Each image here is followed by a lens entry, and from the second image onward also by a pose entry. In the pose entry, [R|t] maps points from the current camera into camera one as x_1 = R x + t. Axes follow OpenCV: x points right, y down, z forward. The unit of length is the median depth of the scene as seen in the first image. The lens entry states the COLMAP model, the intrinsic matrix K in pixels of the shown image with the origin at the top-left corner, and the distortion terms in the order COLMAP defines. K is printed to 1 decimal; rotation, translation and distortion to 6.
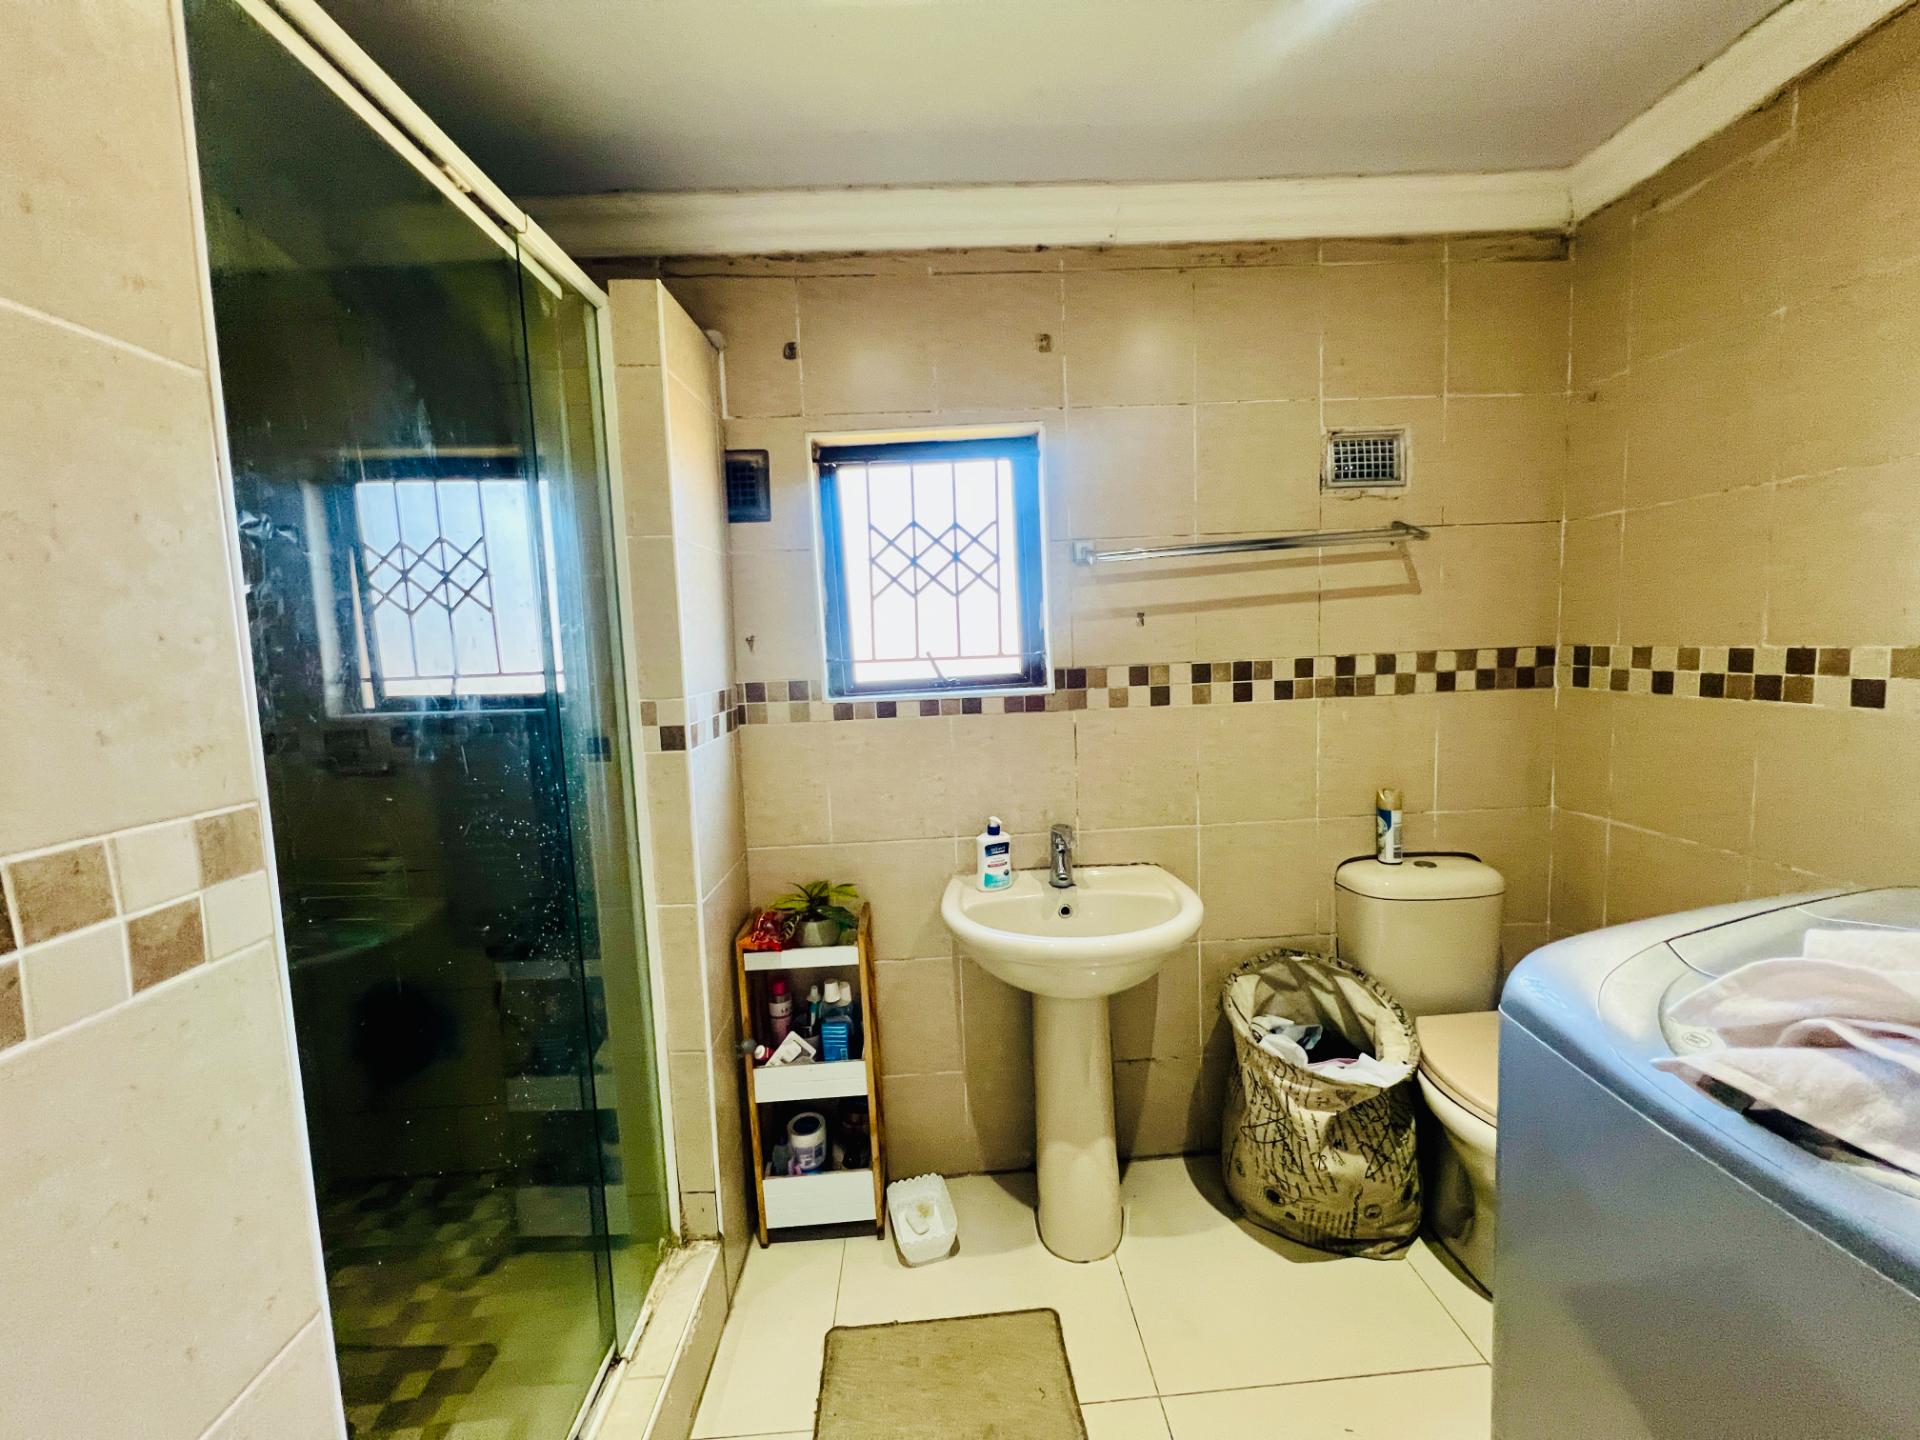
lens RADIAL K [[767.9, 0, 958.2], [0, 767.9, 714.5], [0, 0, 1]] dist [-0.002905, 0.000602]
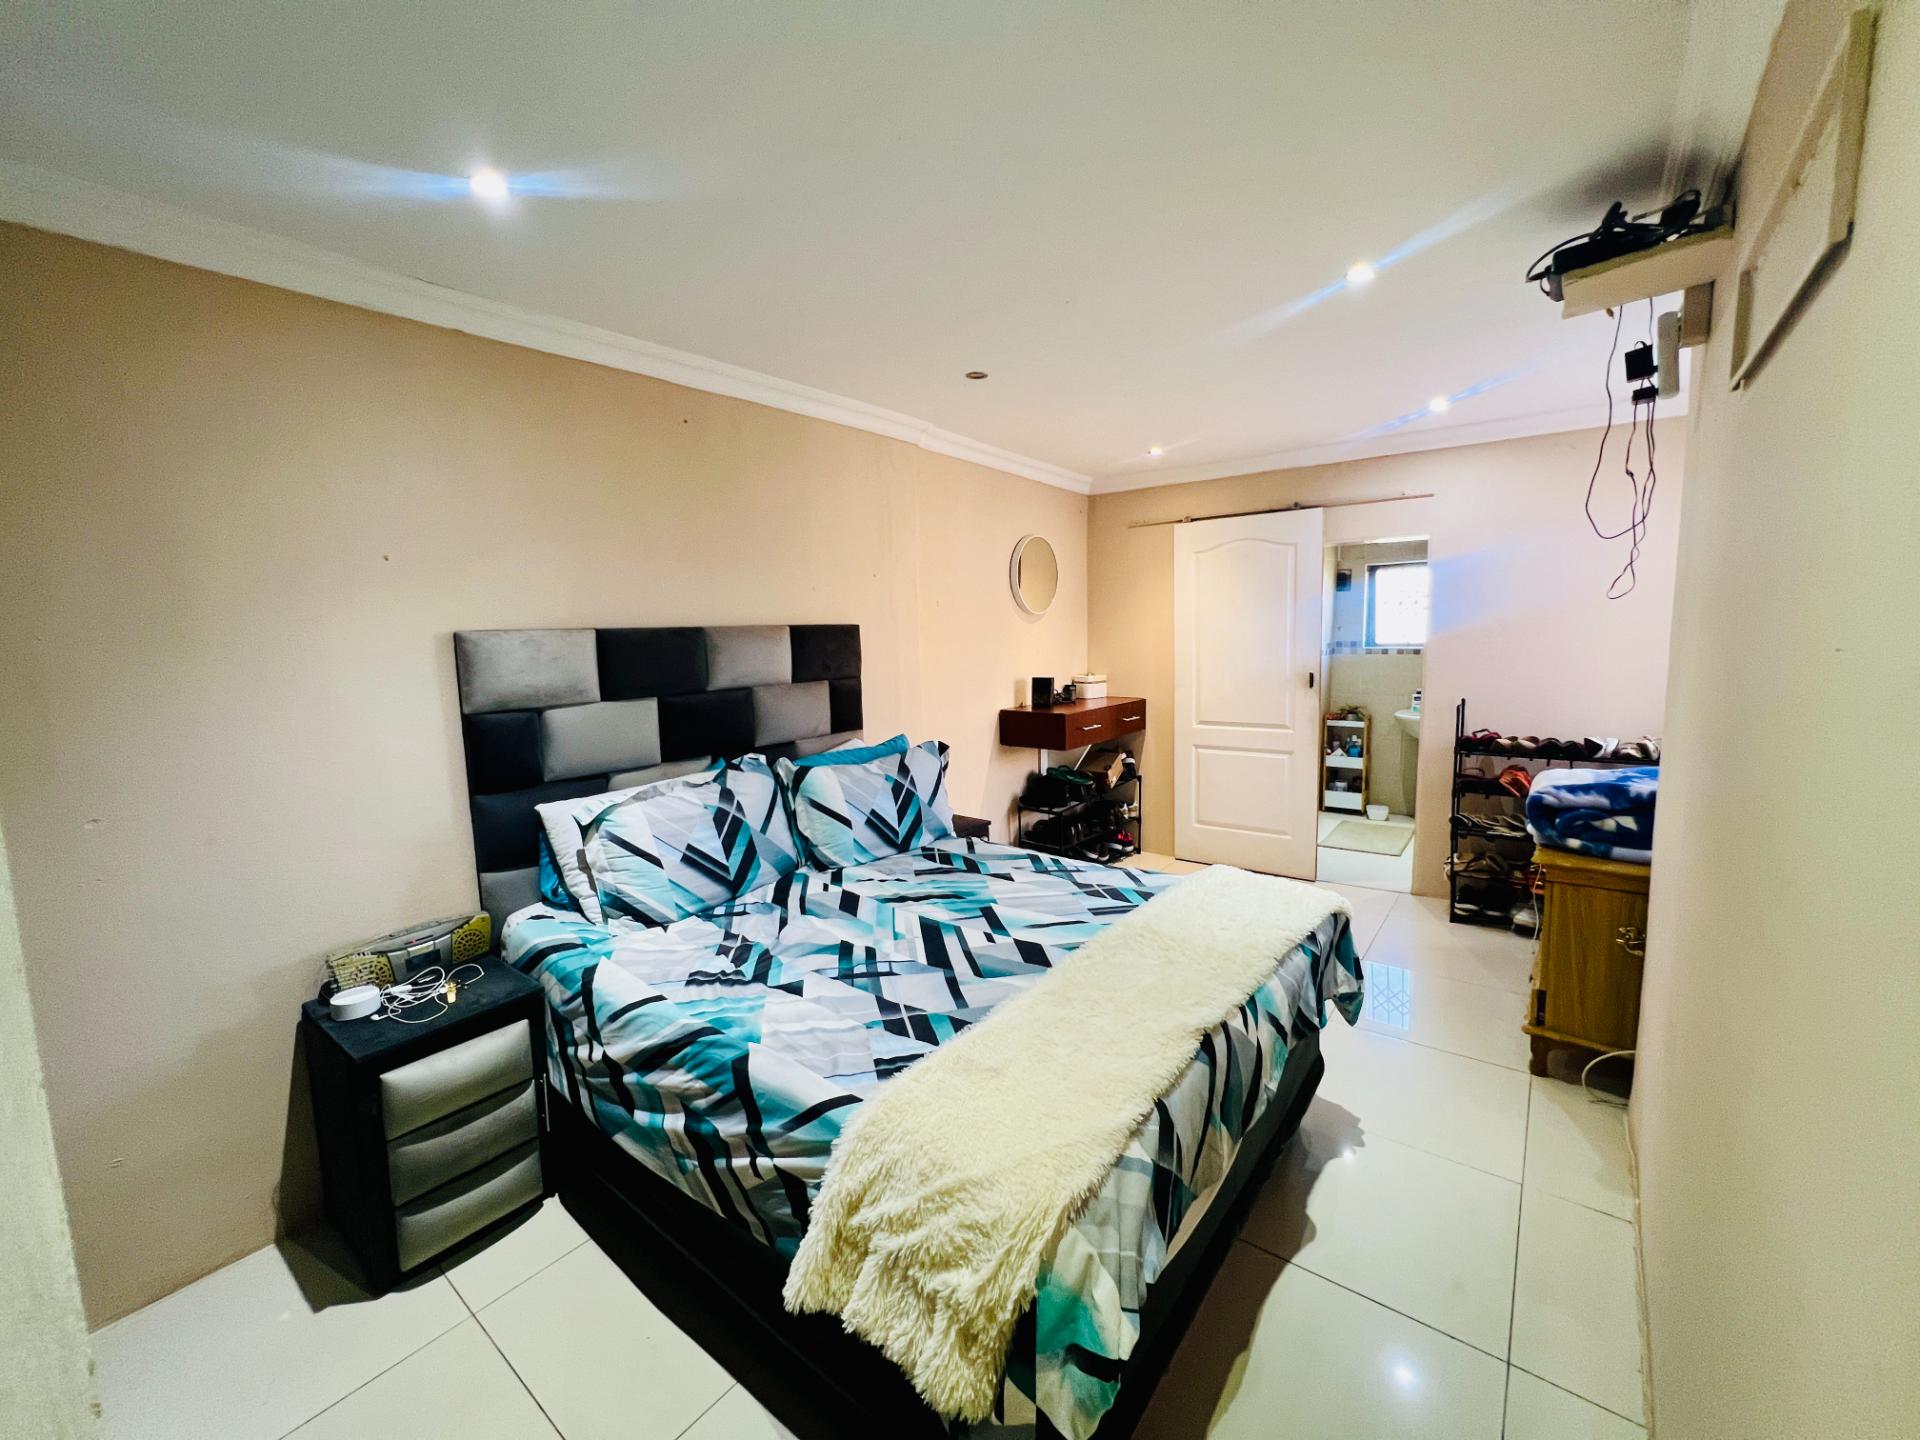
lens RADIAL K [[767.9, 0, 965.7], [0, 767.9, 713.7], [0, 0, 1]] dist [-0.002905, 0.000602]
pose [[0.763954, 0.105179, -0.636641, 0.636224], [-0.075496, 0.994419, 0.073694, 0.148068], [0.640839, -0.008236, 0.767631, -2.548574]]
